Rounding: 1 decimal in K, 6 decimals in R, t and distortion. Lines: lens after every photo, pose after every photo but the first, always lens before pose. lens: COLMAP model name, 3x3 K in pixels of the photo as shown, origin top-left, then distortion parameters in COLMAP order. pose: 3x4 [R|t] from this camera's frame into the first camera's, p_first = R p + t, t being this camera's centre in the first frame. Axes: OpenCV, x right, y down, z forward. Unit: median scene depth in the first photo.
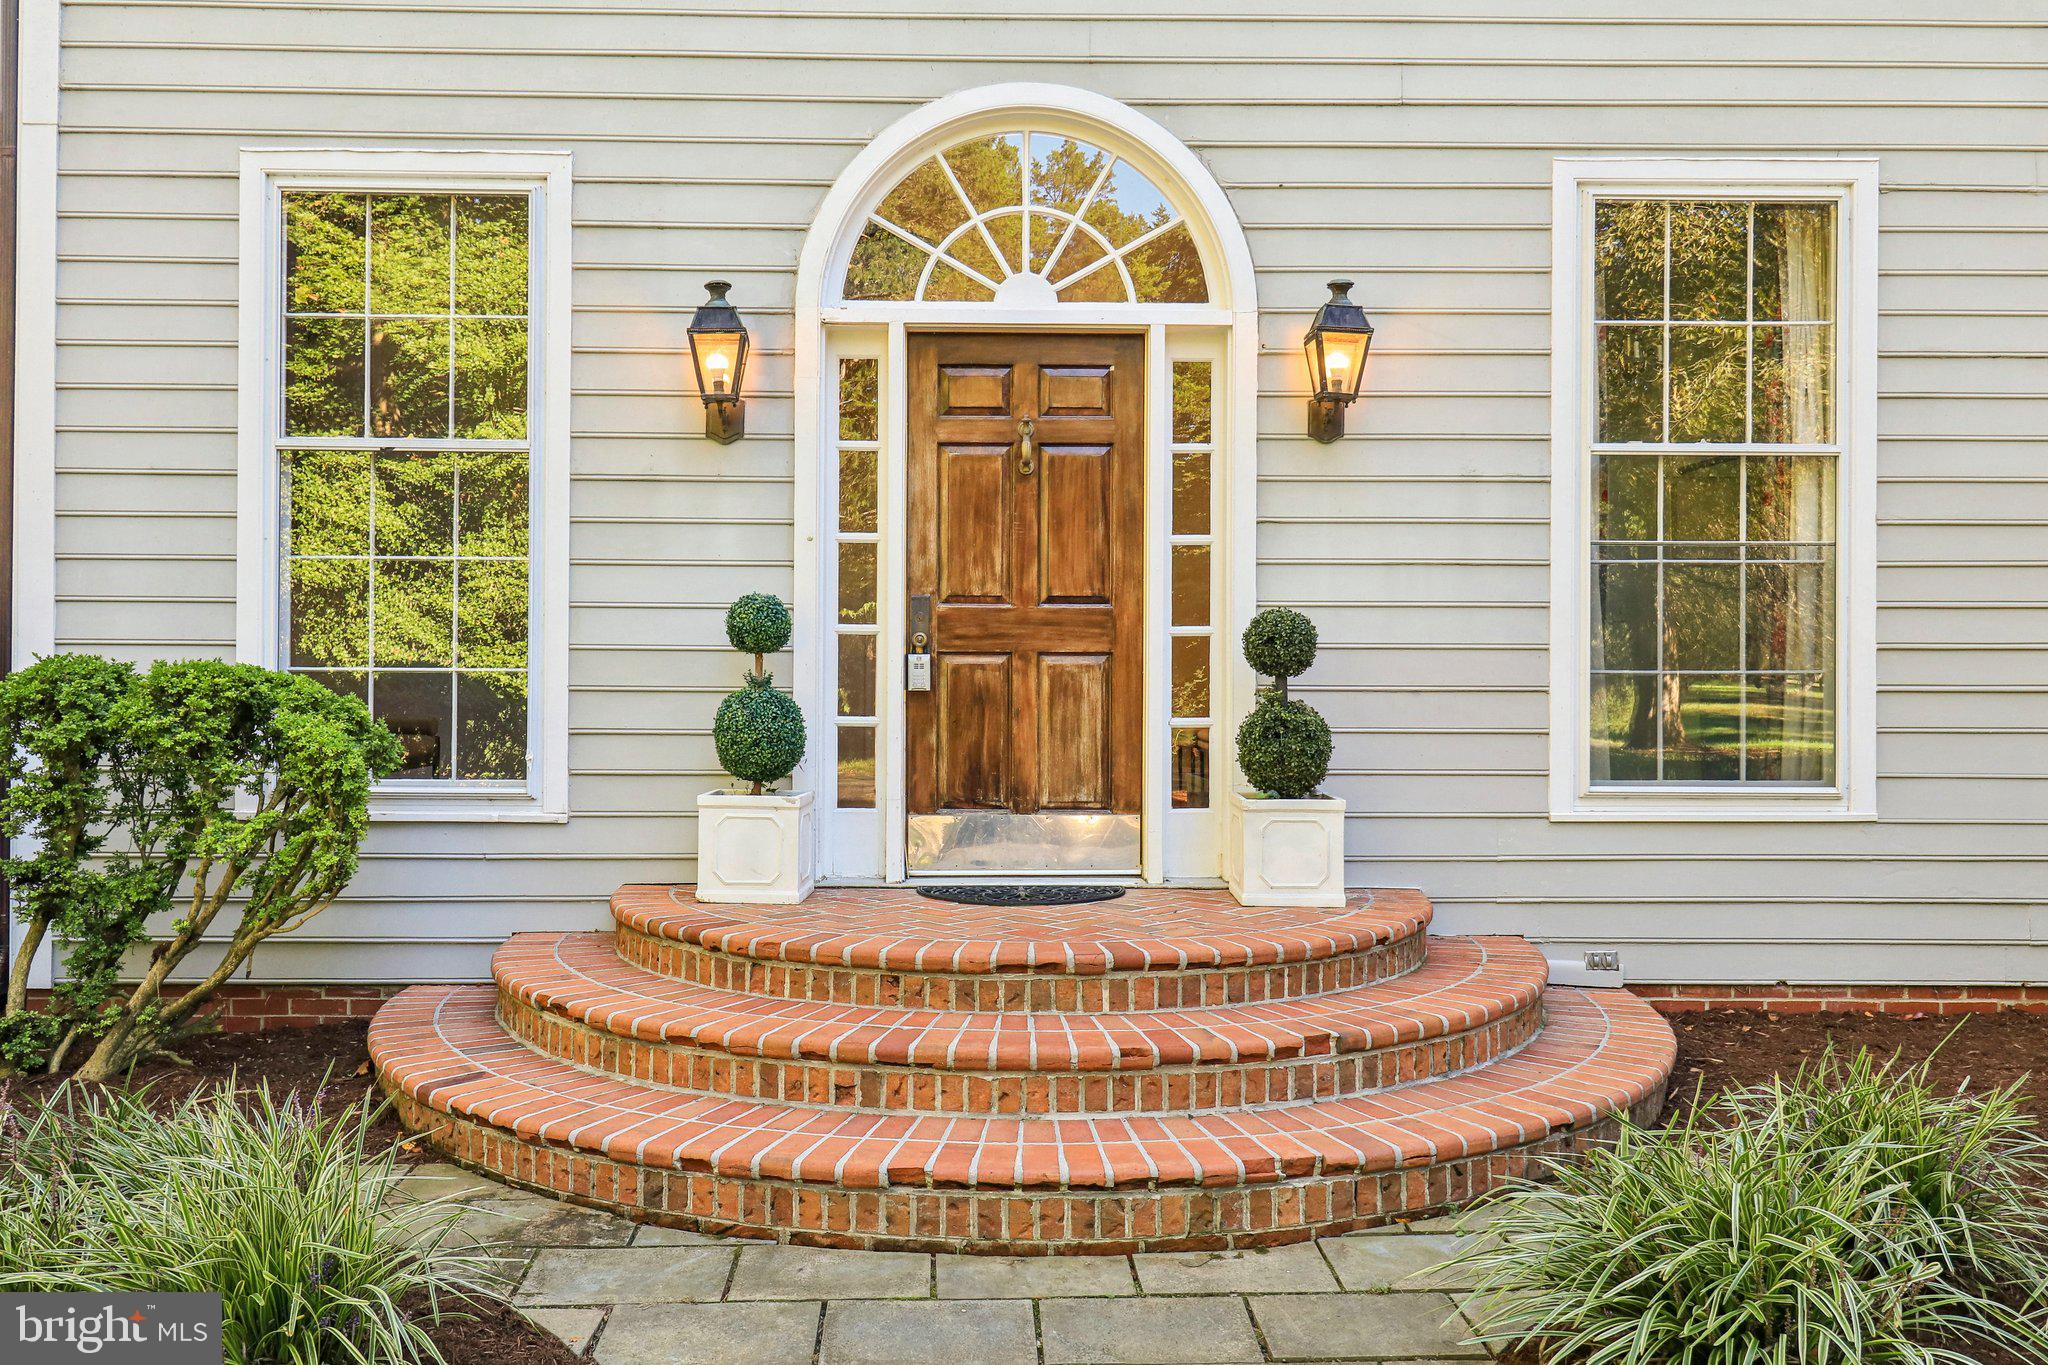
lens RADIAL K [[2120.6, 0, 1024.0], [0, 2120.6, 682.5], [0, 0, 1]] dist [0.012970, 0.015344]
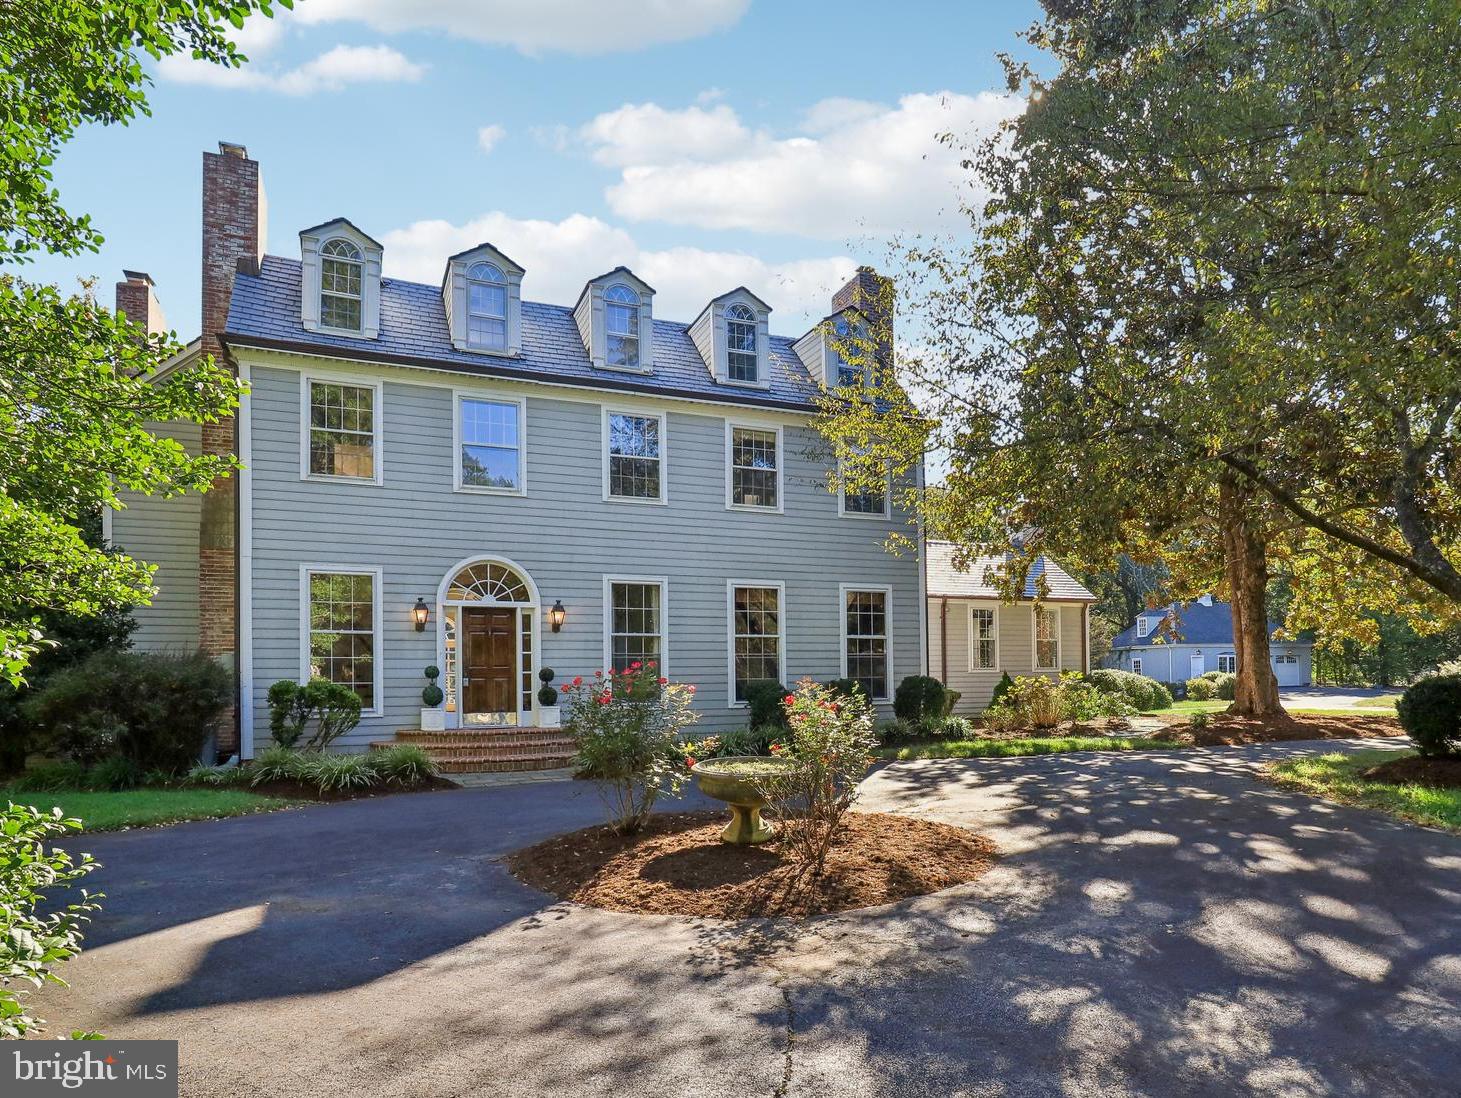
lens RADIAL K [[824.9, 0, 732.9], [0, 824.9, 680.0], [0, 0, 1]] dist [0.017481, -0.000077]
pose [[0.942471, -0.012431, 0.334056, -0.102227], [0.015660, 0.999853, -0.006974, 0.011828], [-0.333920, 0.011804, 0.942528, -0.866996]]
